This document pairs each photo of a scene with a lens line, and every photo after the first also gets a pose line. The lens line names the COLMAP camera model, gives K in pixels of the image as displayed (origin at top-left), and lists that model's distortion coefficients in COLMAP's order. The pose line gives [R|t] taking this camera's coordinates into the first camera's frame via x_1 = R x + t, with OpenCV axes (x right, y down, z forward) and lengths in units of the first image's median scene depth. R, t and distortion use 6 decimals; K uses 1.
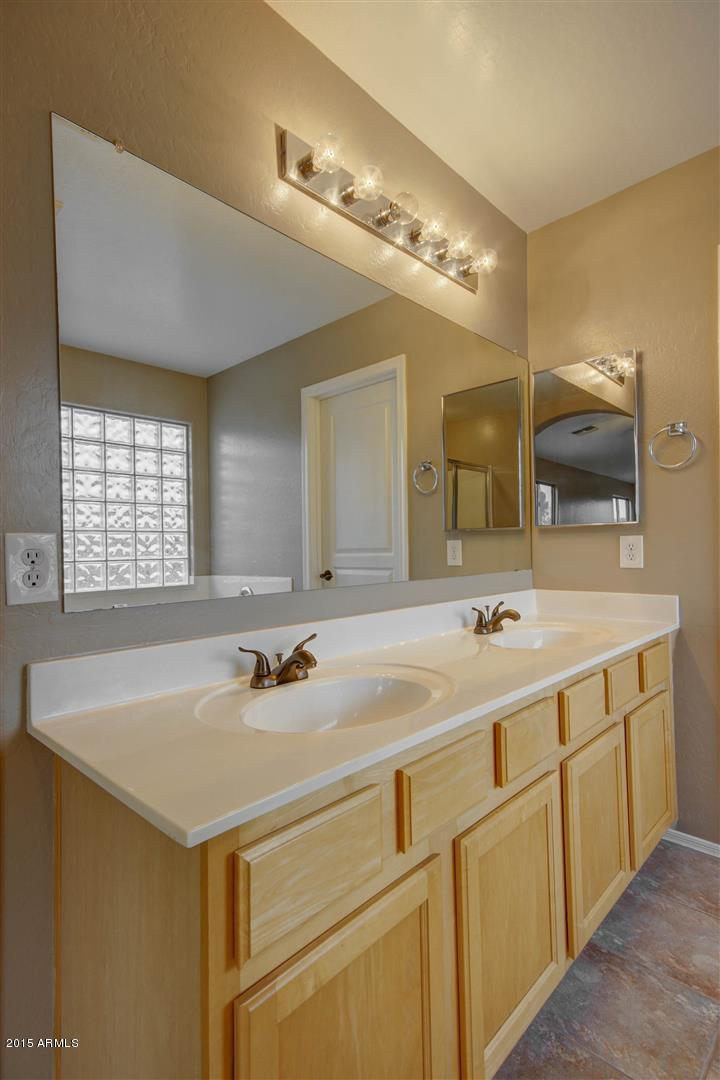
lens RADIAL K [[535.1, 0, 362.6], [0, 535.1, 542.2], [0, 0, 1]] dist [0.011457, 0.000423]
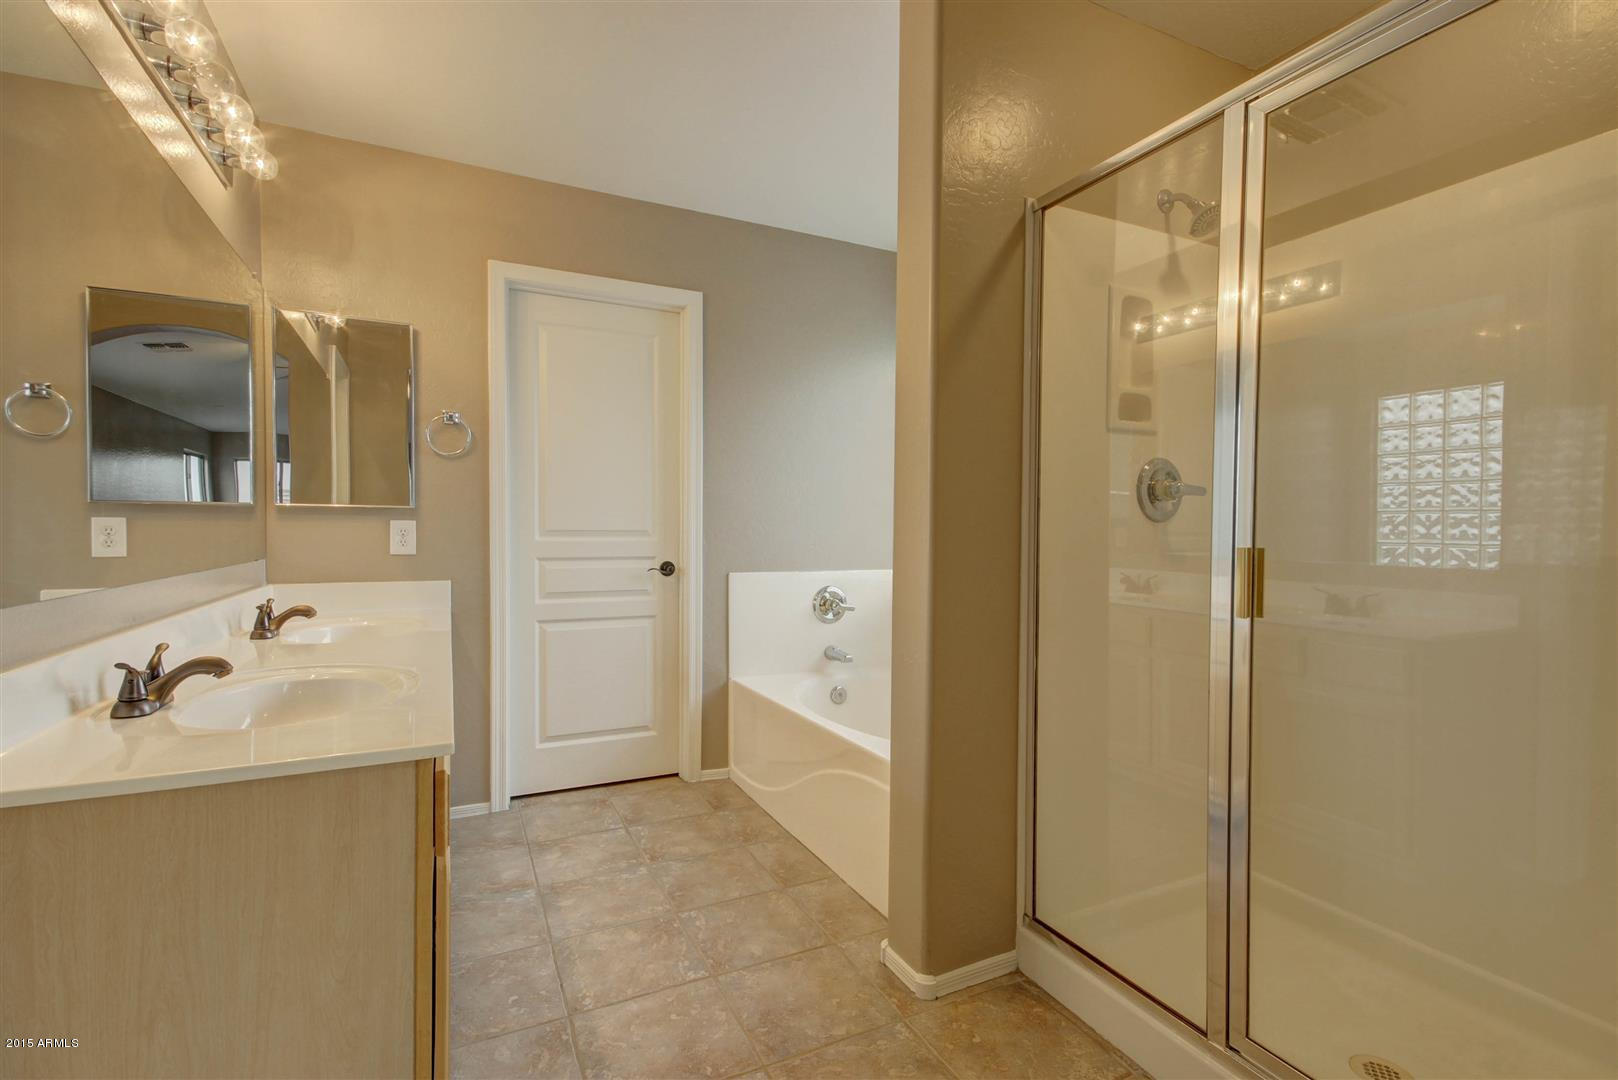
lens RADIAL K [[750.4, 0, 817.1], [0, 750.4, 542.3], [0, 0, 1]] dist [0.018640, -0.000202]
pose [[0.348292, 0.000137, 0.937386, -0.502026], [-0.023139, 0.999697, 0.008451, -0.002029], [-0.937101, -0.024634, 0.348189, -0.152565]]
